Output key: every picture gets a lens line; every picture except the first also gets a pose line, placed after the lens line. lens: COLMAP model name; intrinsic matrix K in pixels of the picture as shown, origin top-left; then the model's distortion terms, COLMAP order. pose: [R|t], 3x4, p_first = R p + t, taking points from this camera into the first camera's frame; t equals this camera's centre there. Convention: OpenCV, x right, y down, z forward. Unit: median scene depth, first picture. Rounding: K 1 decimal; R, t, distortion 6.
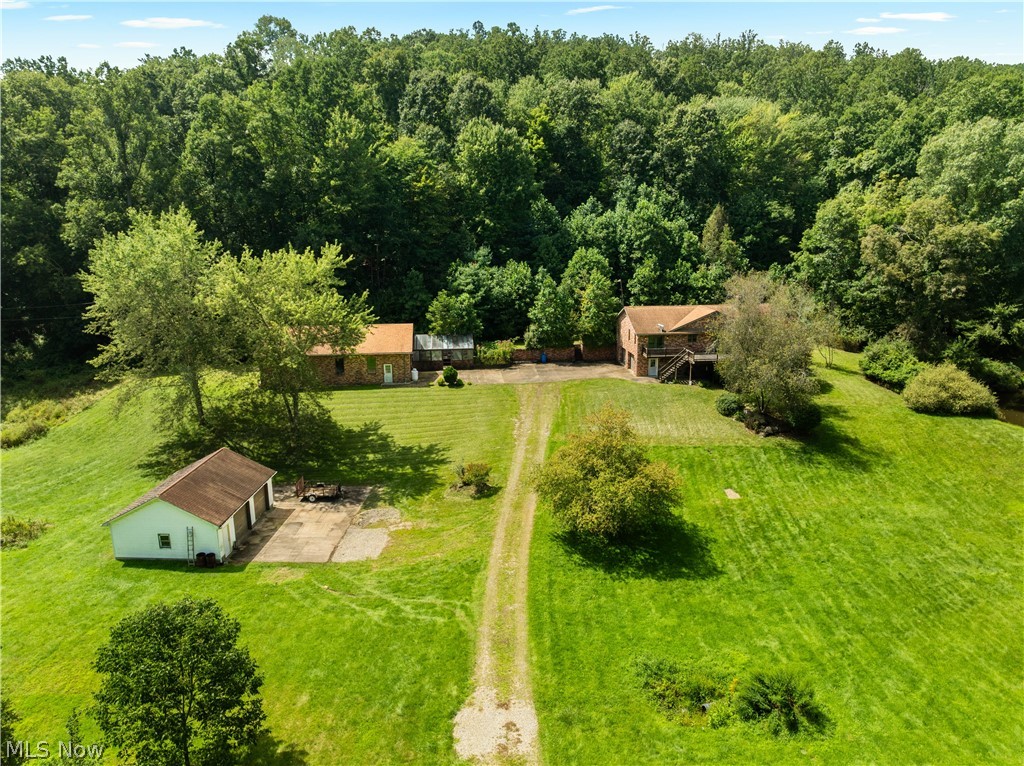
lens RADIAL K [[719.6, 0, 517.1], [0, 719.6, 380.5], [0, 0, 1]] dist [-0.038336, -0.002924]
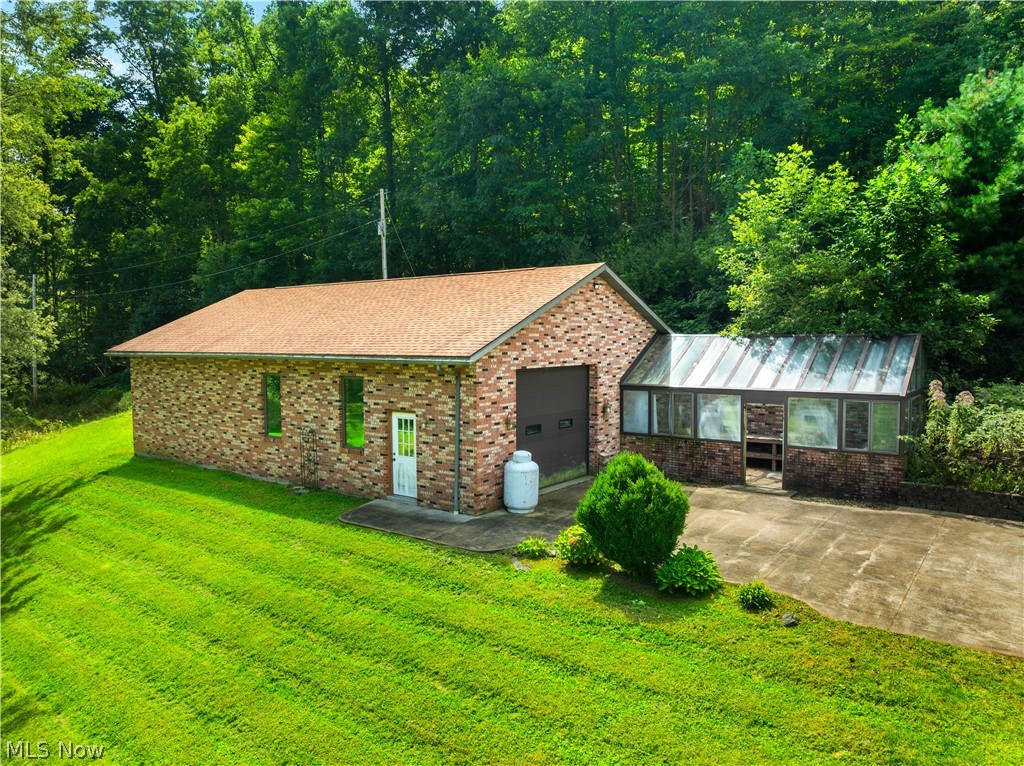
lens RADIAL K [[719.6, 0, 517.1], [0, 719.6, 380.5], [0, 0, 1]] dist [-0.038336, -0.002924]
pose [[0.728701, 0.039277, -0.683705, -0.007585], [-0.149822, 0.983313, -0.103194, -0.013382], [0.668243, 0.177632, 0.722425, 0.764232]]
